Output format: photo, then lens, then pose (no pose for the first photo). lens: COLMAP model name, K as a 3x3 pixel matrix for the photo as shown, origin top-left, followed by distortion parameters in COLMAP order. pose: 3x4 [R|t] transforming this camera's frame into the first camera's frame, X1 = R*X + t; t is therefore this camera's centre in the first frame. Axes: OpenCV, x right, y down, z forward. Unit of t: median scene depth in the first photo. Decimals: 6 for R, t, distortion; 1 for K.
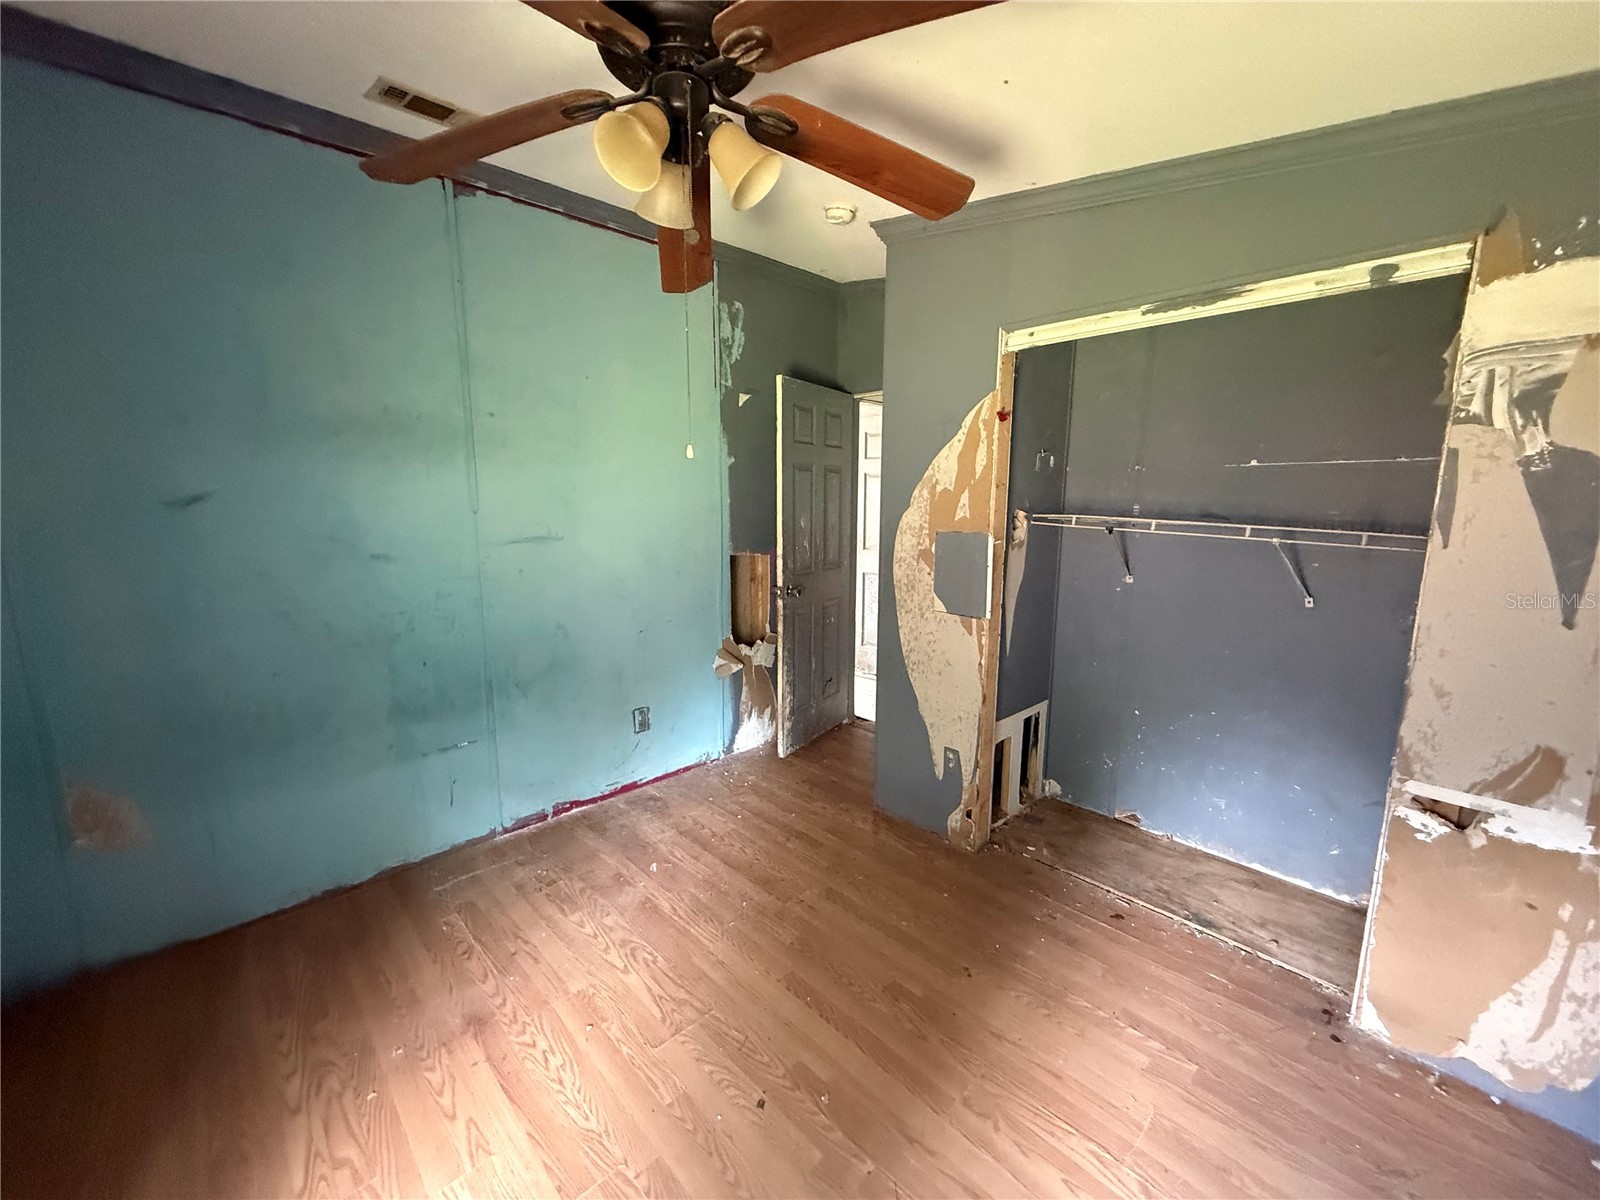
lens RADIAL K [[638.9, 0, 799.8], [0, 638.9, 598.3], [0, 0, 1]] dist [-0.000602, 0.000462]
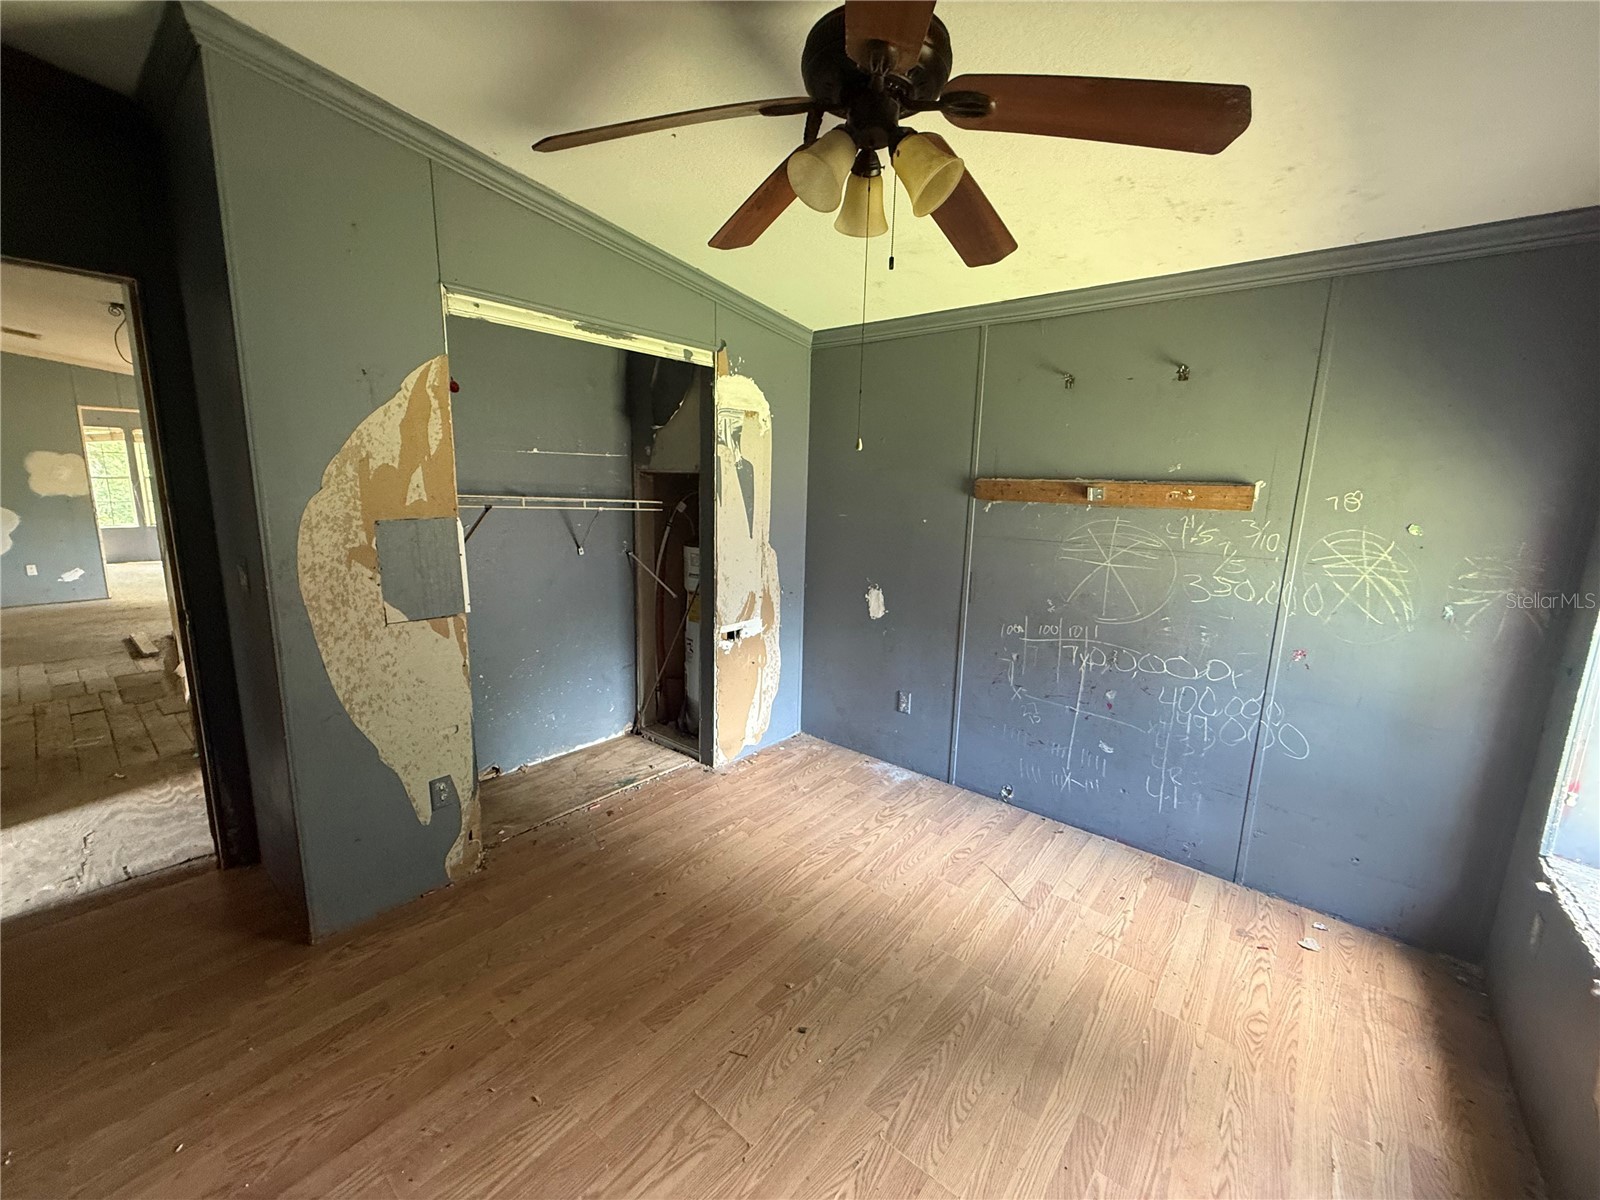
lens RADIAL K [[638.9, 0, 794.4], [0, 638.9, 596.7], [0, 0, 1]] dist [-0.000602, 0.000462]
pose [[-0.114127, -0.181355, 0.976773, -0.700341], [0.137220, 0.970896, 0.196296, -0.114051], [-0.983944, 0.156435, -0.085920, 0.685022]]
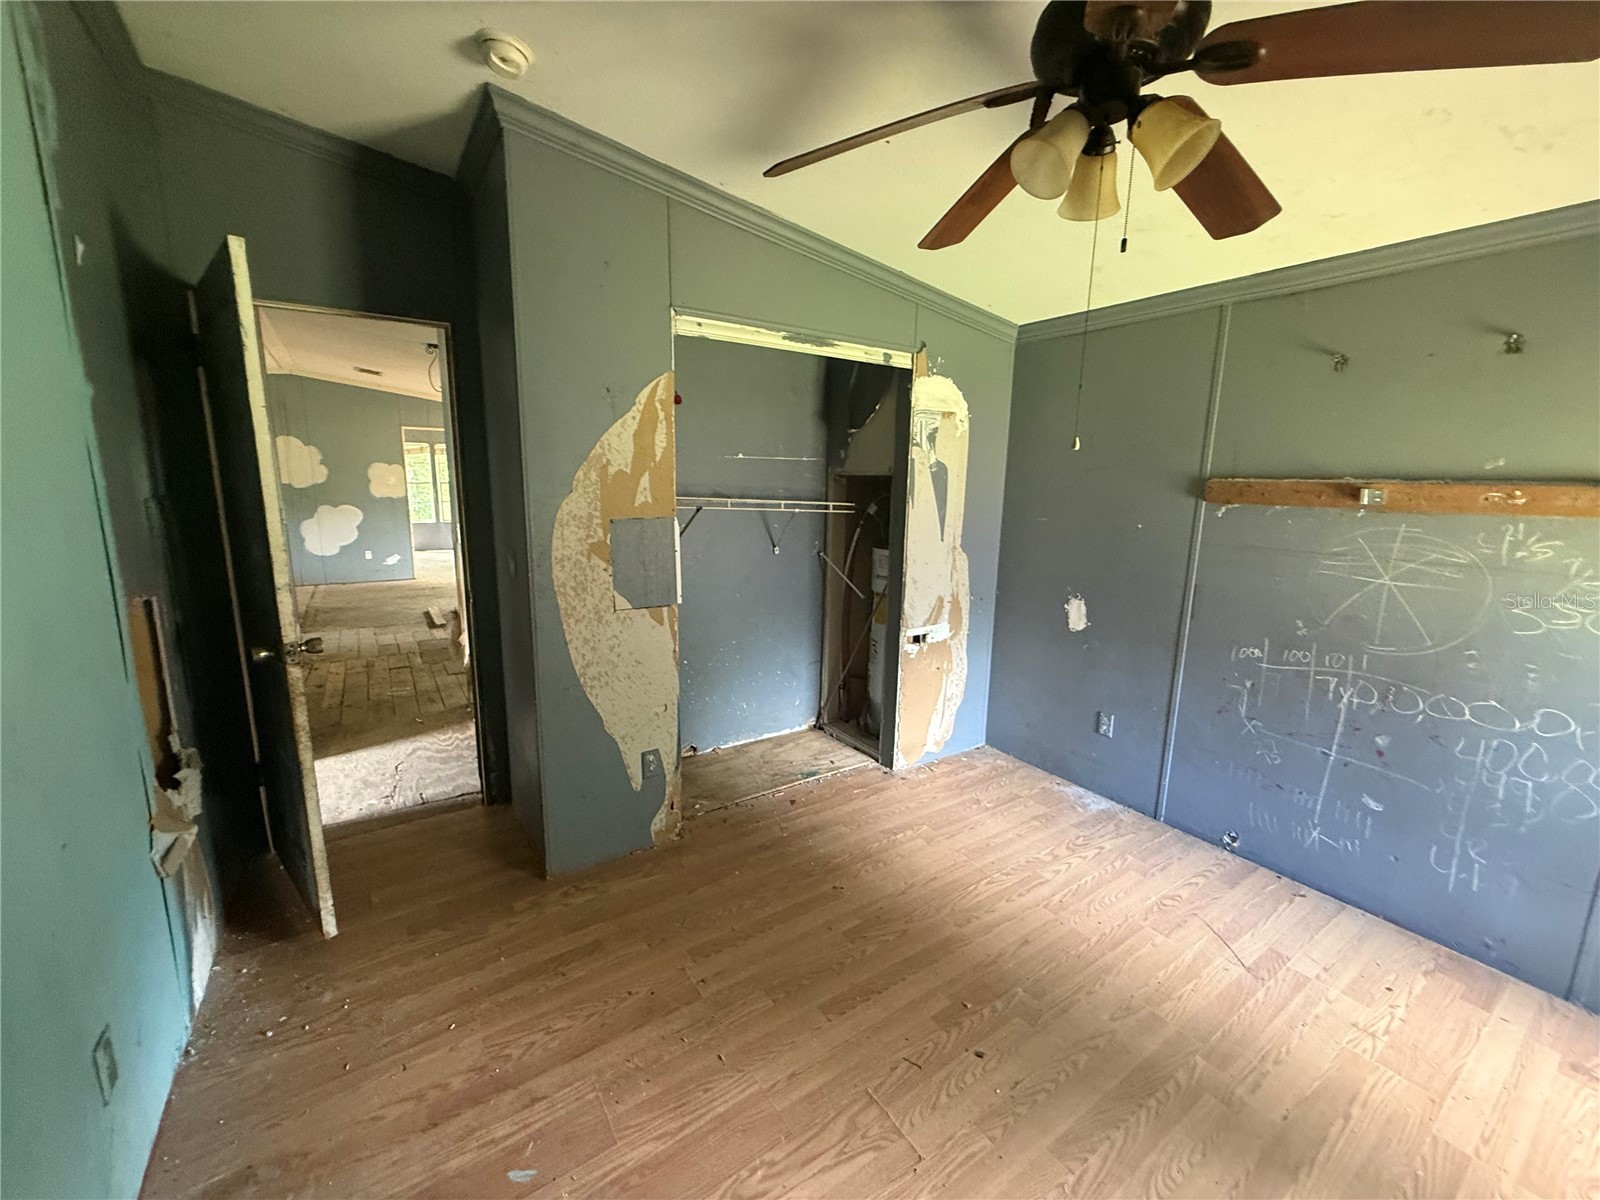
lens RADIAL K [[638.9, 0, 793.8], [0, 638.9, 596.3], [0, 0, 1]] dist [-0.000602, 0.000462]
pose [[0.169675, -0.176484, 0.969569, -0.703905], [0.142311, 0.977910, 0.153098, -0.116836], [-0.975171, 0.112004, 0.191042, 0.700706]]
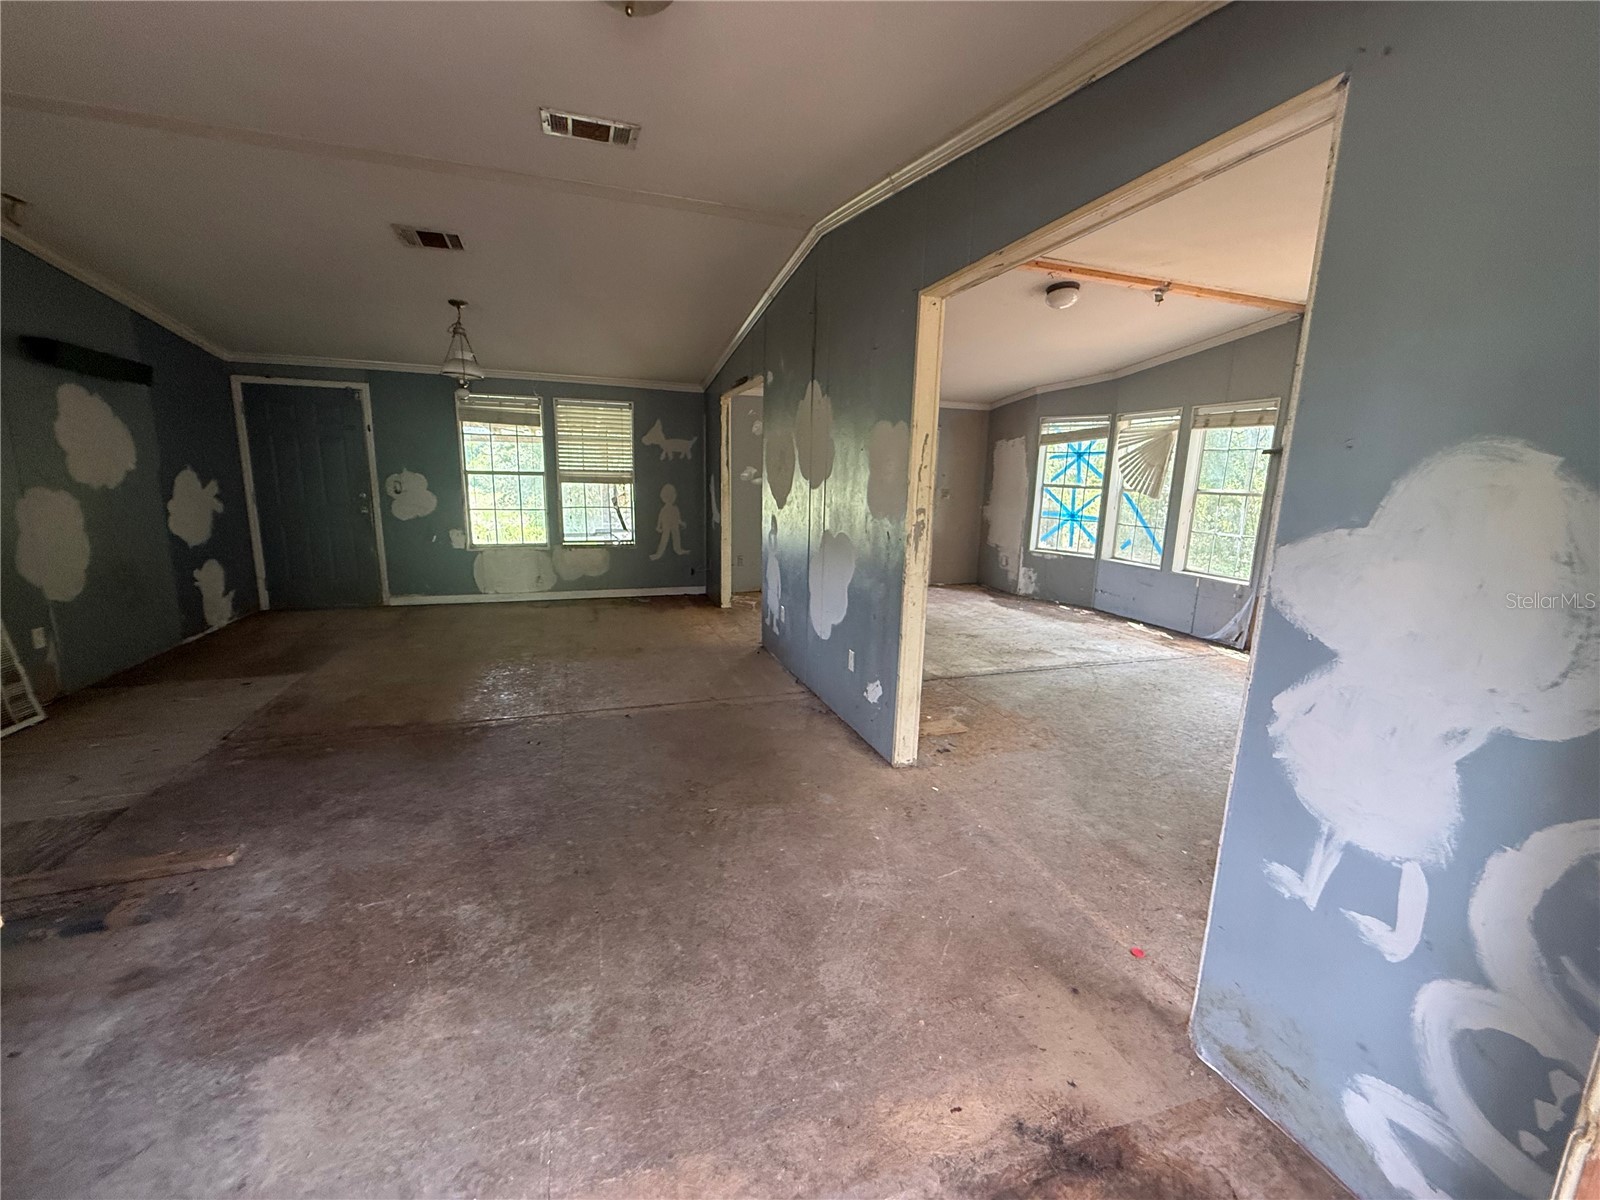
lens RADIAL K [[638.9, 0, 796.3], [0, 638.9, 597.3], [0, 0, 1]] dist [-0.000602, 0.000462]
pose [[0.910094, 0.097168, -0.402848, 2.948870], [-0.089308, 0.995267, 0.038302, -0.325376], [0.404663, 0.001119, 0.914465, 2.385530]]
